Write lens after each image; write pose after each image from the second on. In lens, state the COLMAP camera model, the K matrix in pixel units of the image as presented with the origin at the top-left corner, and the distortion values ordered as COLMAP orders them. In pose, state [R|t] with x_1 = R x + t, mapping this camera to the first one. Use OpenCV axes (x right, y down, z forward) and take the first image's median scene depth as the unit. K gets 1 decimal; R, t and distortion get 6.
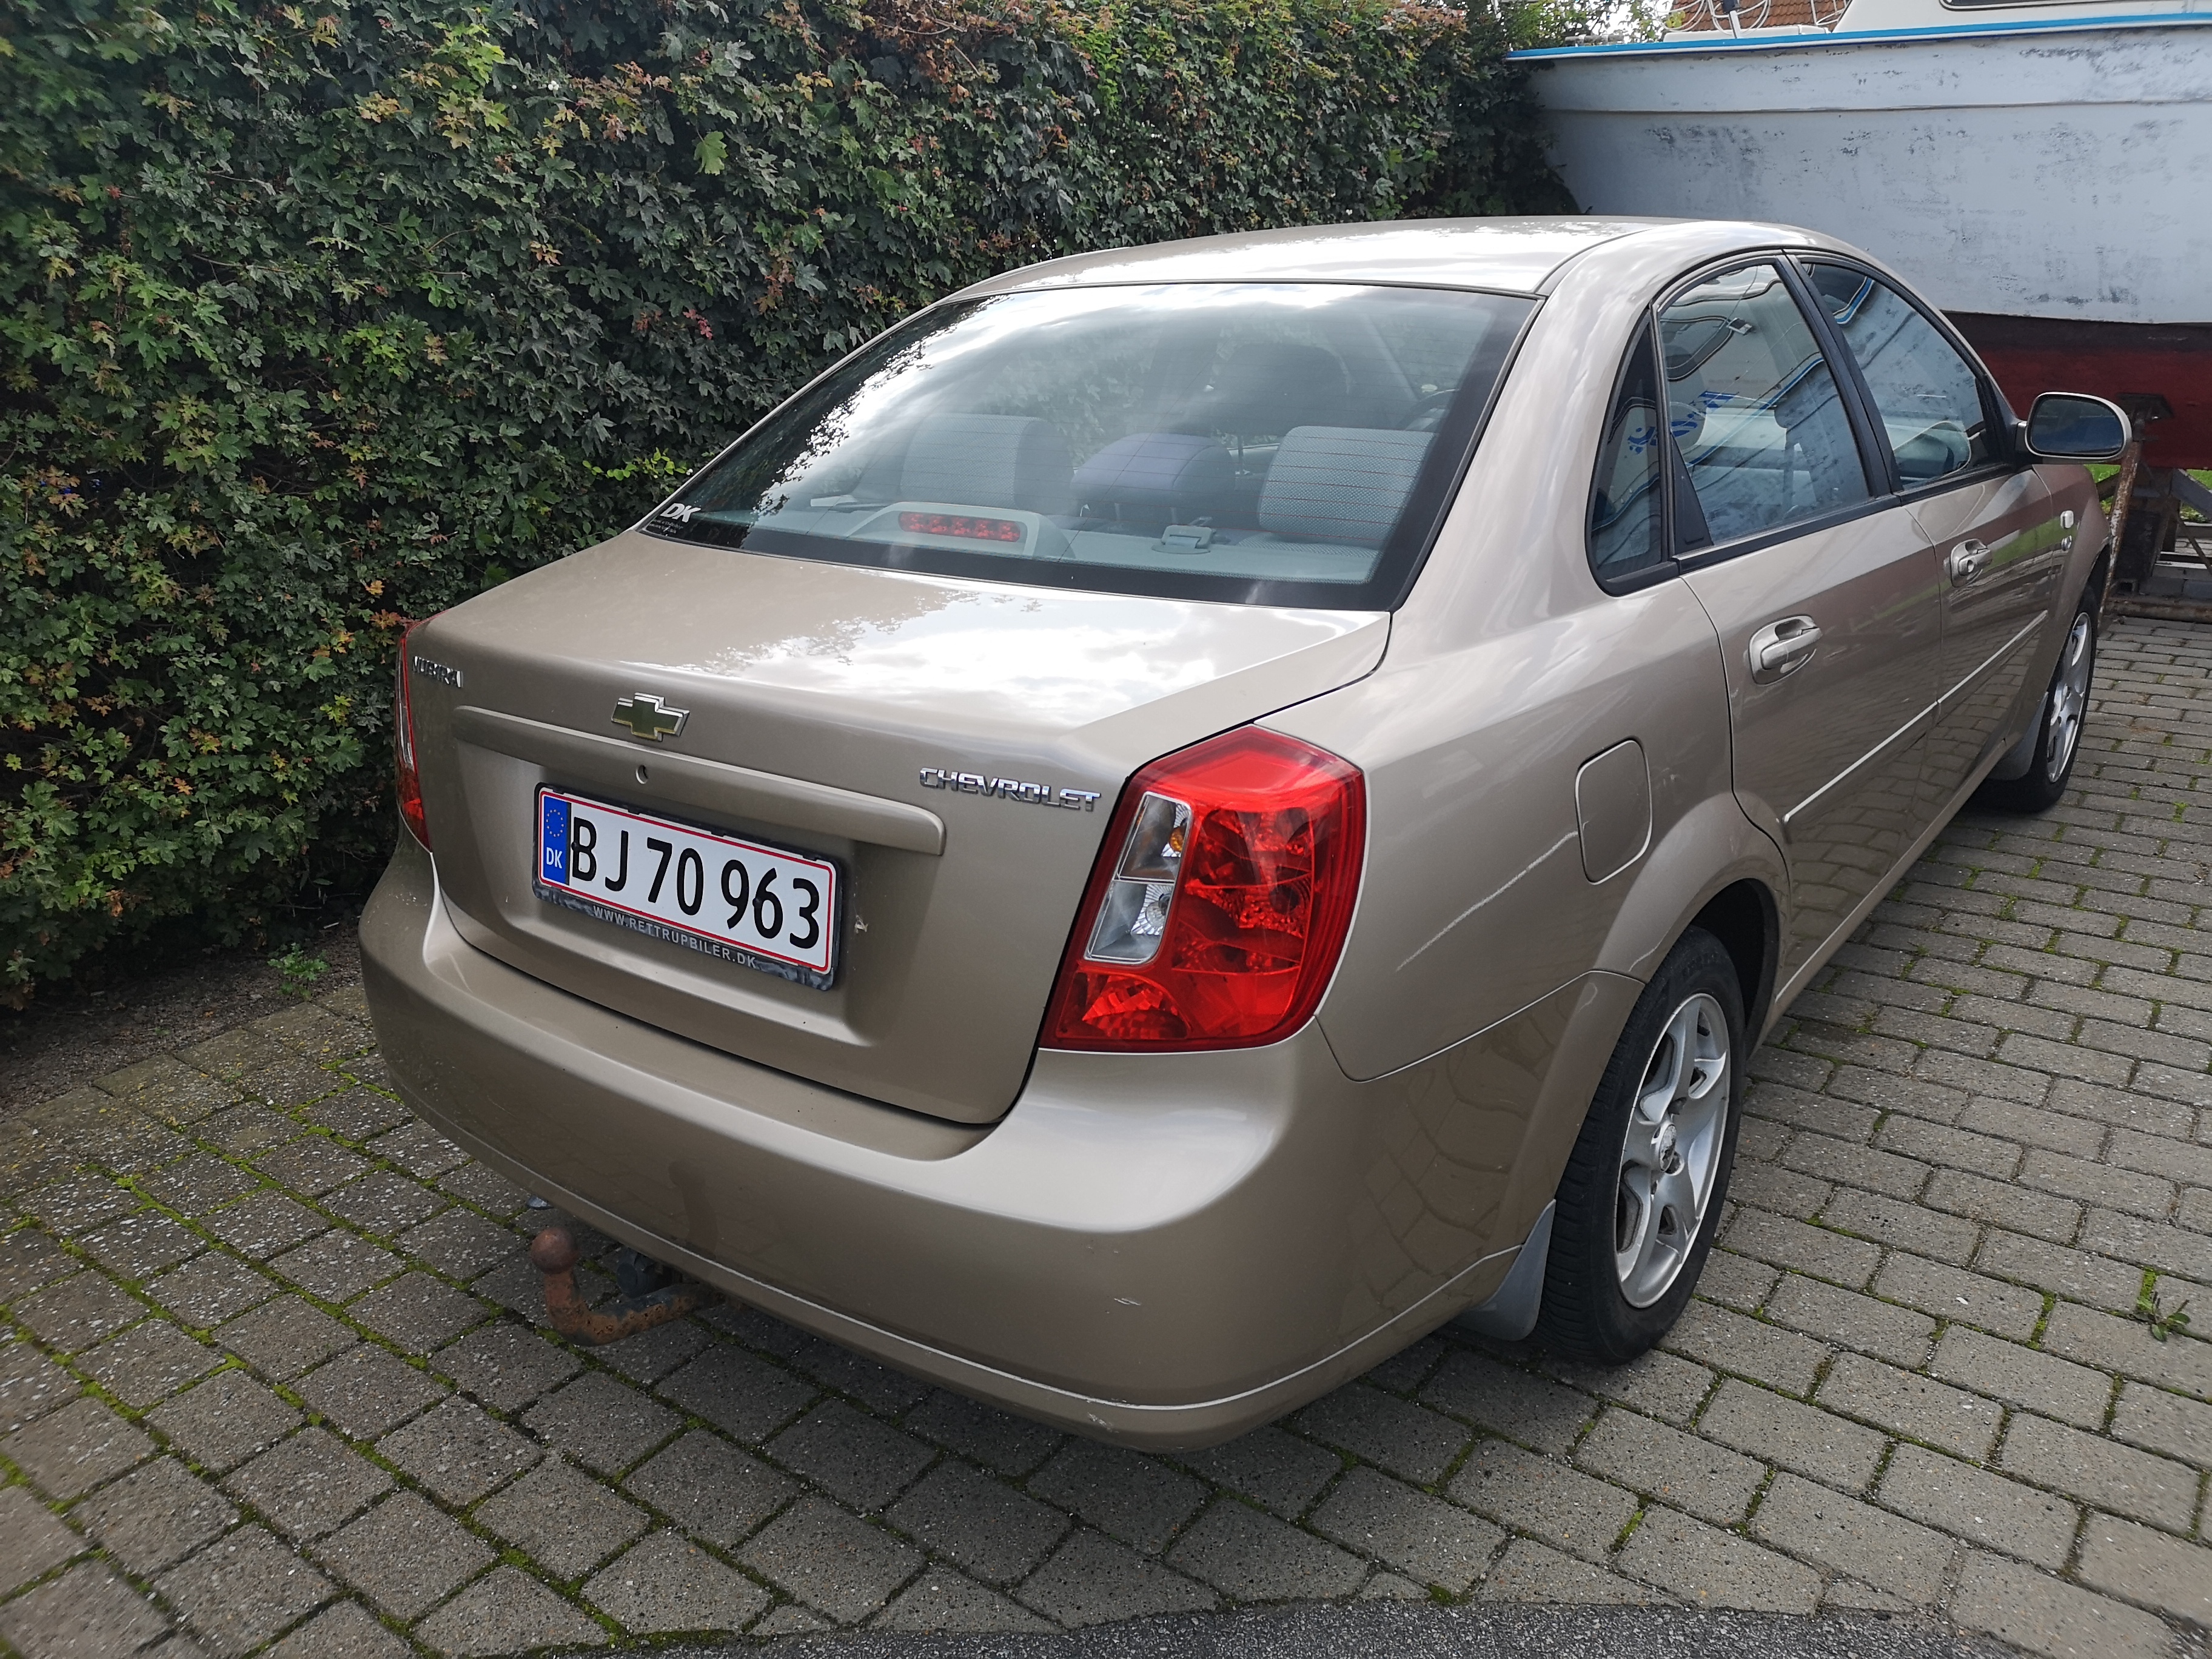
lens RADIAL K [[1704.7, 0, 1106.0], [0, 1704.7, 829.5], [0, 0, 1]] dist [0.066151, -0.055275]
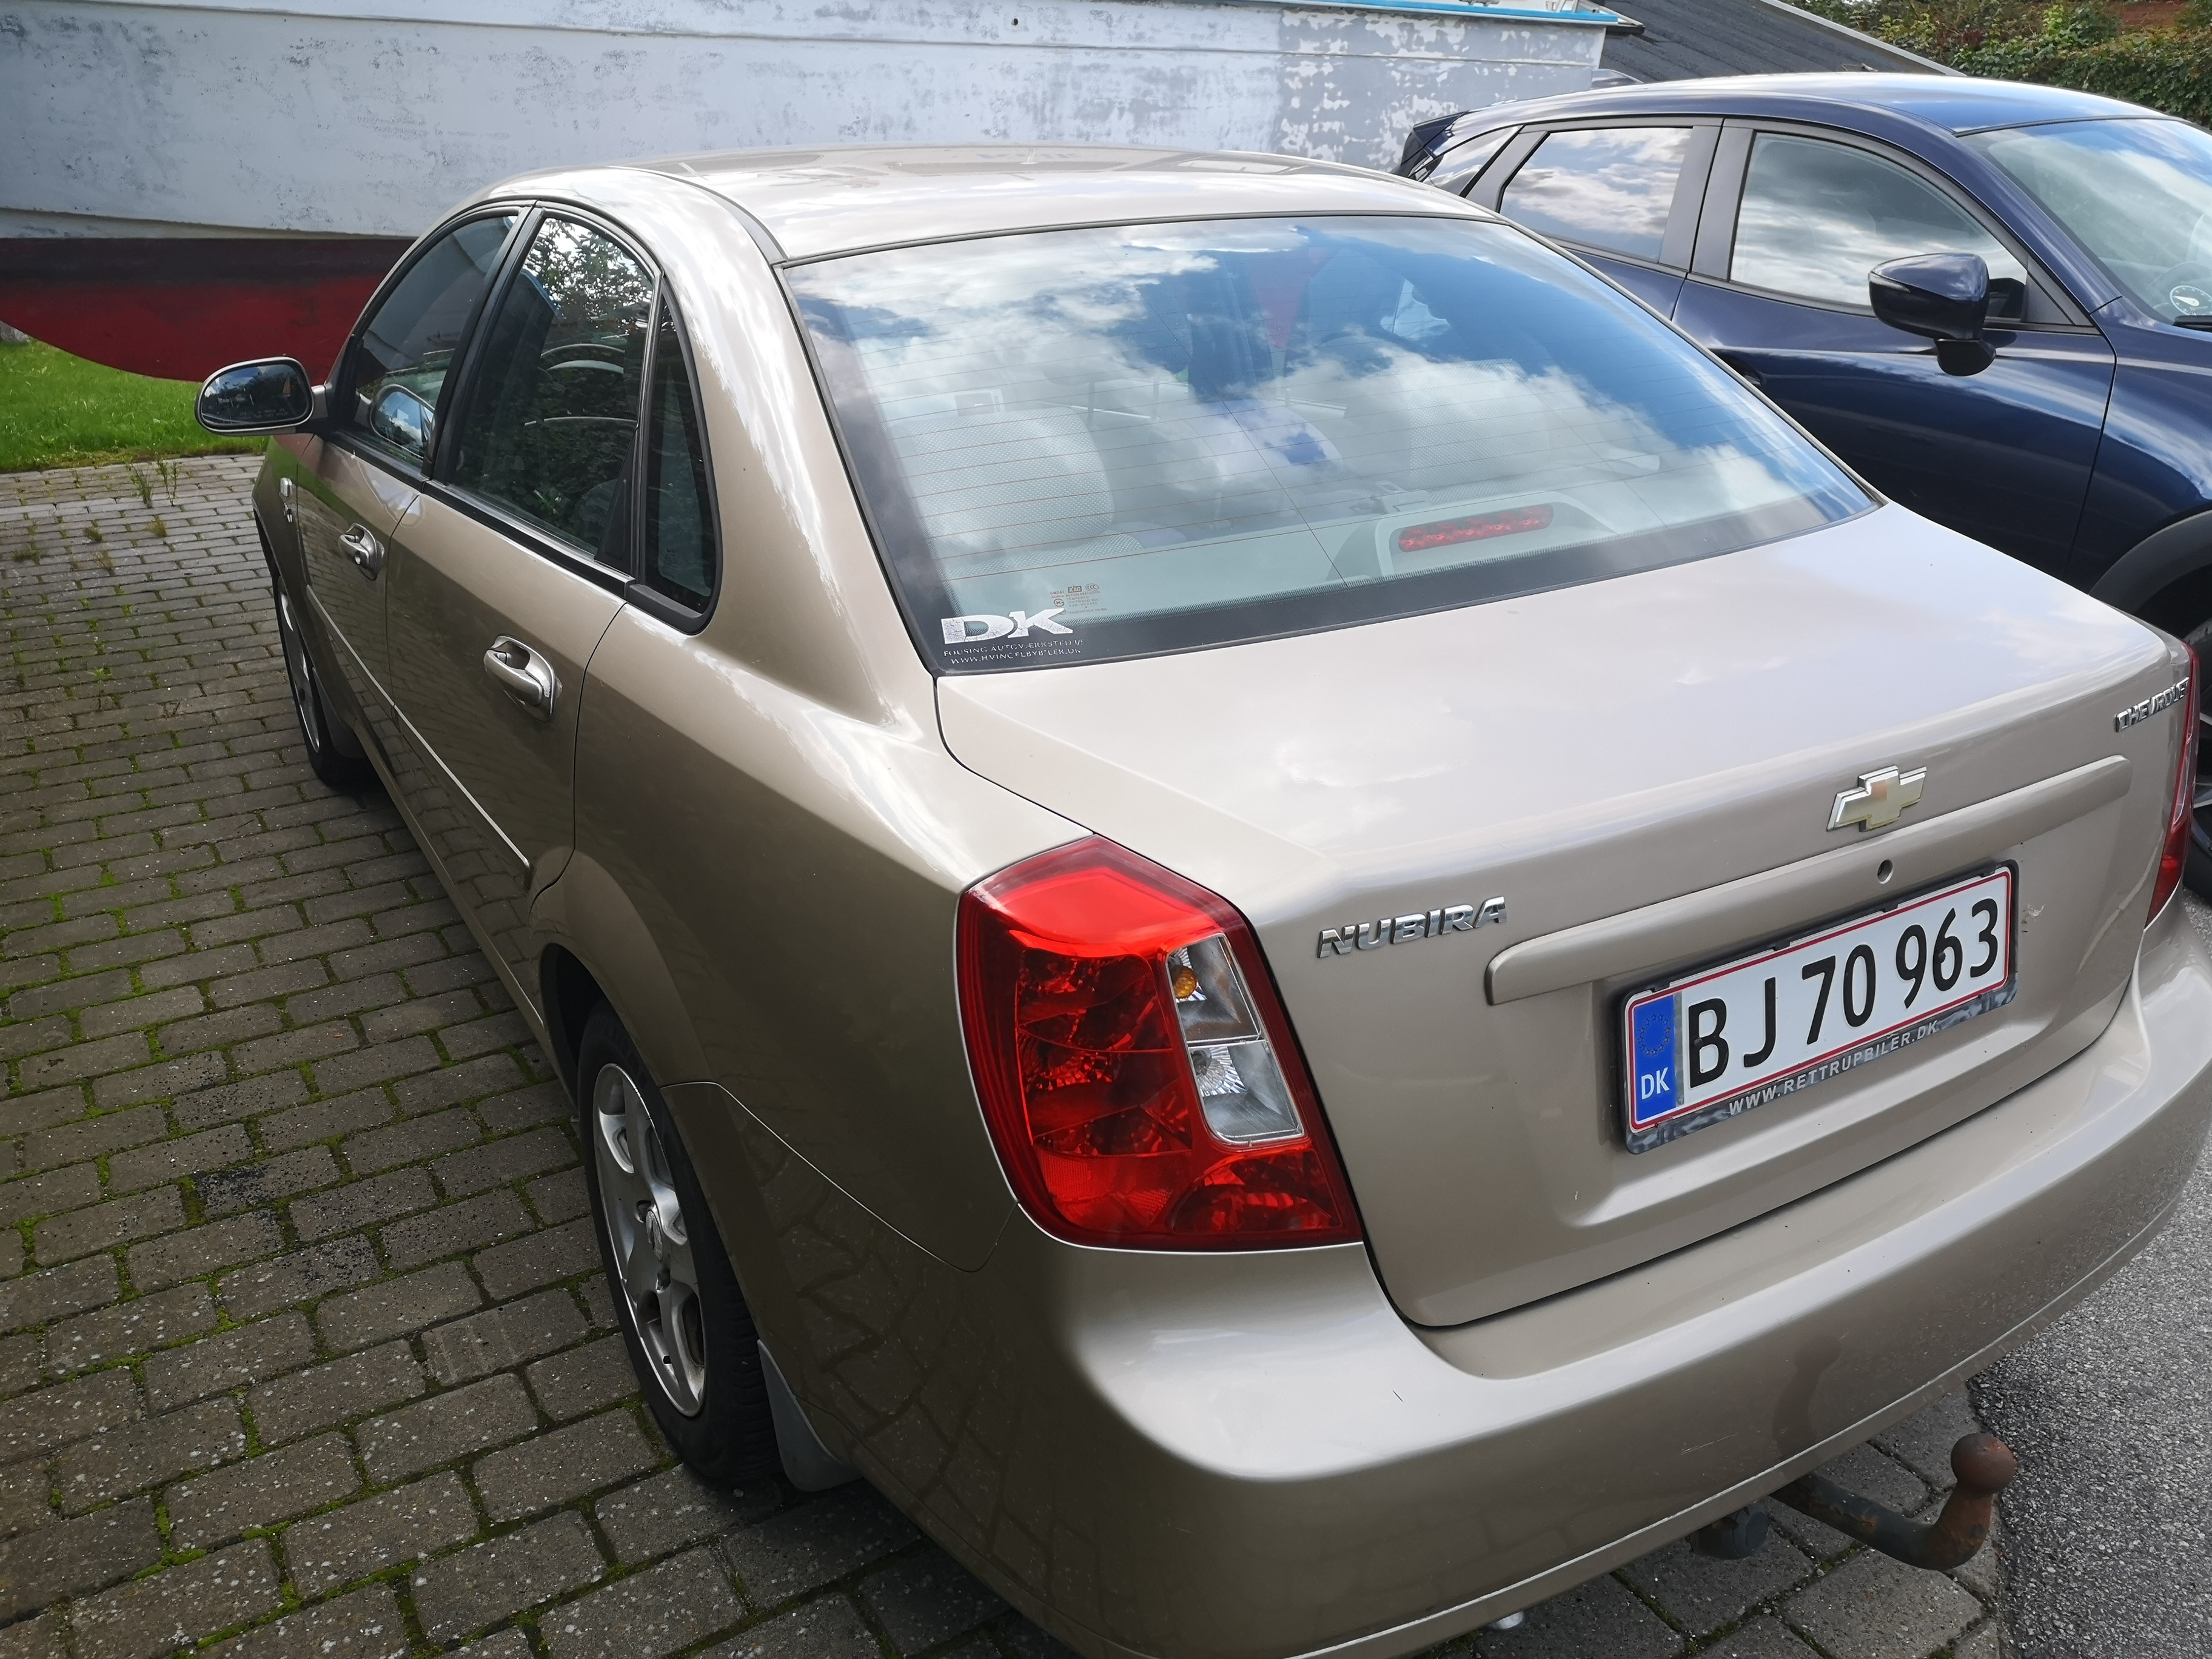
lens RADIAL K [[1764.3, 0, 1104.8], [0, 1764.3, 858.5], [0, 0, 1]] dist [0.005735, -0.006573]
pose [[0.364801, -0.344101, 0.865168, -1.018649], [0.300404, 0.923009, 0.240439, -0.314468], [-0.881293, 0.172187, 0.440084, 0.895807]]
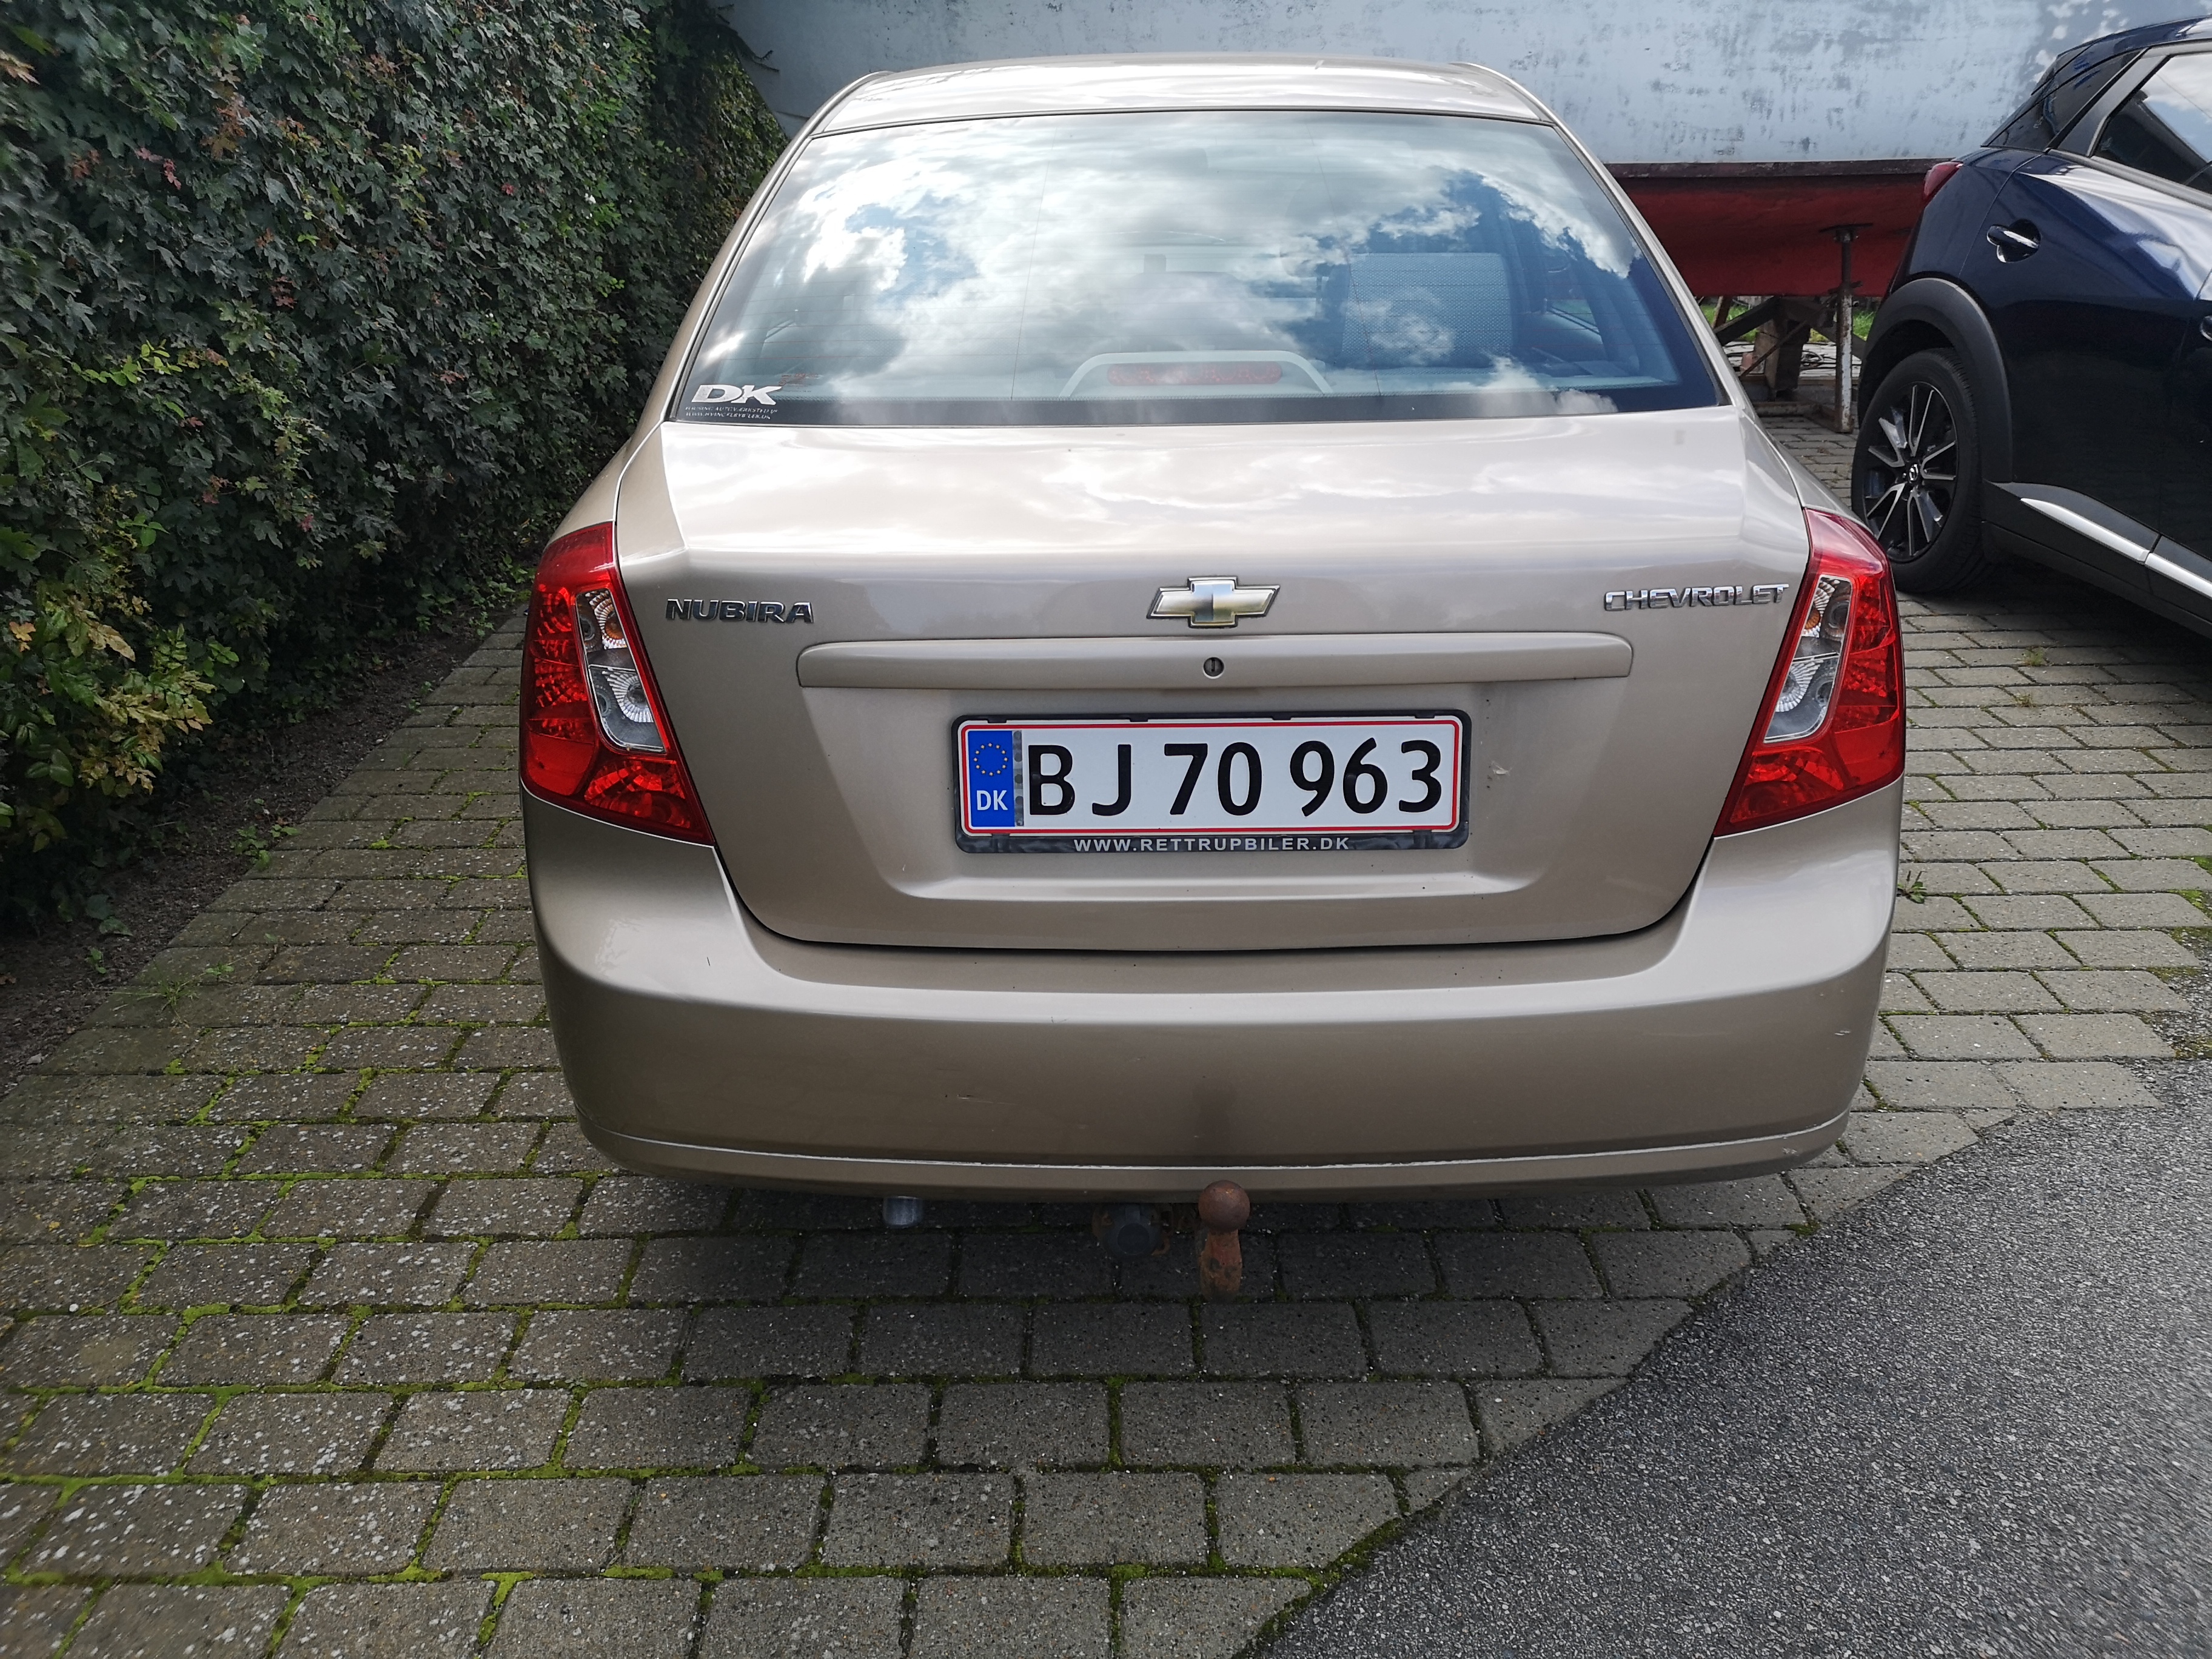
lens RADIAL K [[1704.7, 0, 1106.0], [0, 1704.7, 829.5], [0, 0, 1]] dist [0.066151, -0.055275]
pose [[0.797022, -0.225085, 0.560440, -0.778281], [0.183717, 0.974339, 0.130045, -0.071058], [-0.575330, -0.000686, 0.817921, 0.285598]]
